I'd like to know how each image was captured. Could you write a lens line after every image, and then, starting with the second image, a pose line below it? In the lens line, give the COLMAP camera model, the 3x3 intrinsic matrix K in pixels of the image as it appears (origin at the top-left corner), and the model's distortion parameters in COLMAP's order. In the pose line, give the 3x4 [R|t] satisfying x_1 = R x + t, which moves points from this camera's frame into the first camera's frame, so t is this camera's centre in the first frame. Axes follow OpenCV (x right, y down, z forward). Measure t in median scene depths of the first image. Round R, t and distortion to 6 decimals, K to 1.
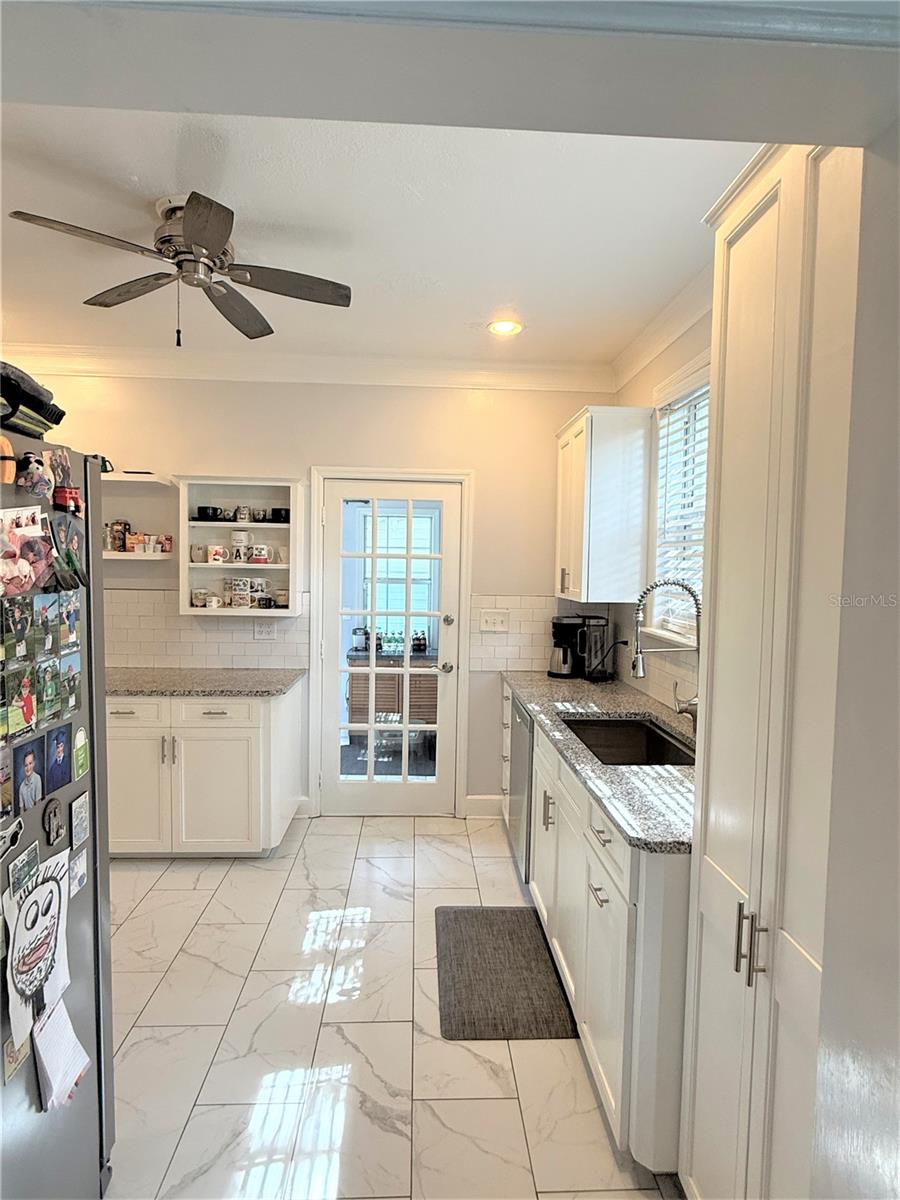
lens RADIAL K [[646.7, 0, 450.0], [0, 646.7, 600.0], [0, 0, 1]] dist [-0.000643, -0.000305]
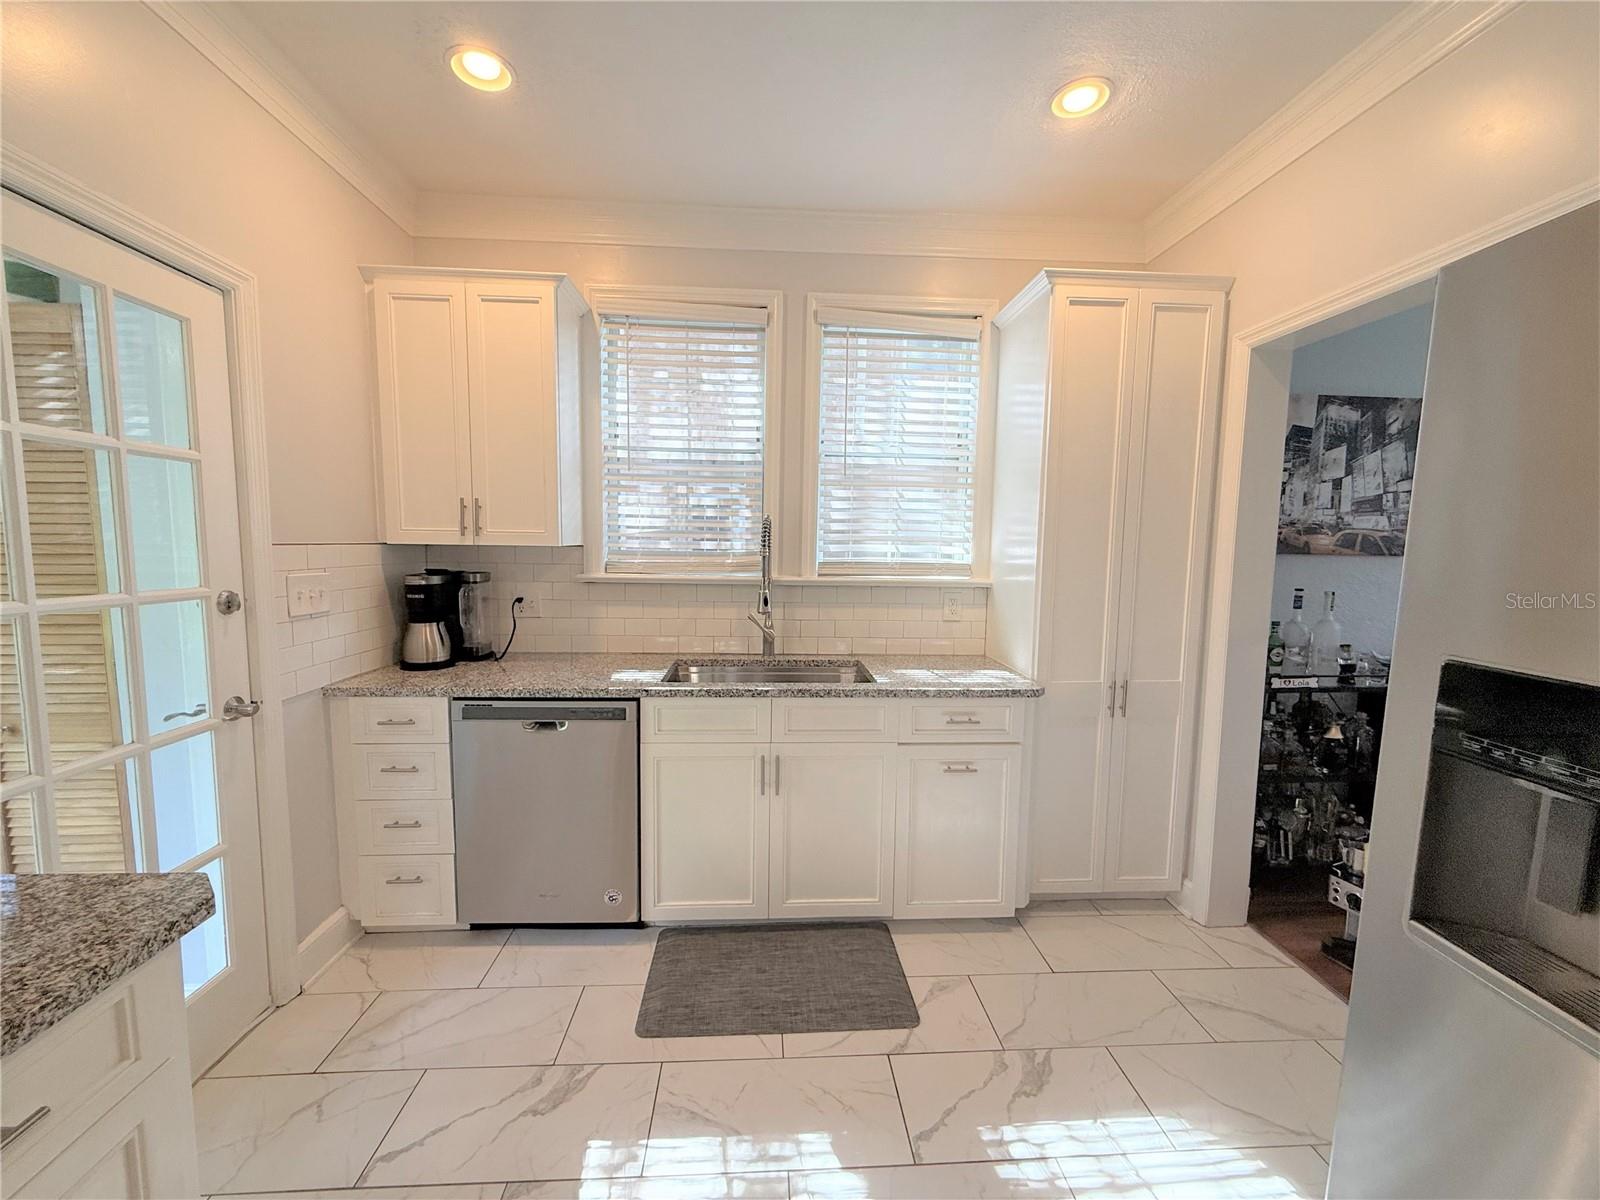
lens RADIAL K [[636.1, 0, 794.9], [0, 636.1, 603.1], [0, 0, 1]] dist [0.000415, 0.000083]
pose [[-0.005348, -0.115362, 0.993309, -0.797243], [0.038851, 0.992549, 0.115483, -0.007897], [-0.999231, 0.039209, -0.000826, 1.112854]]
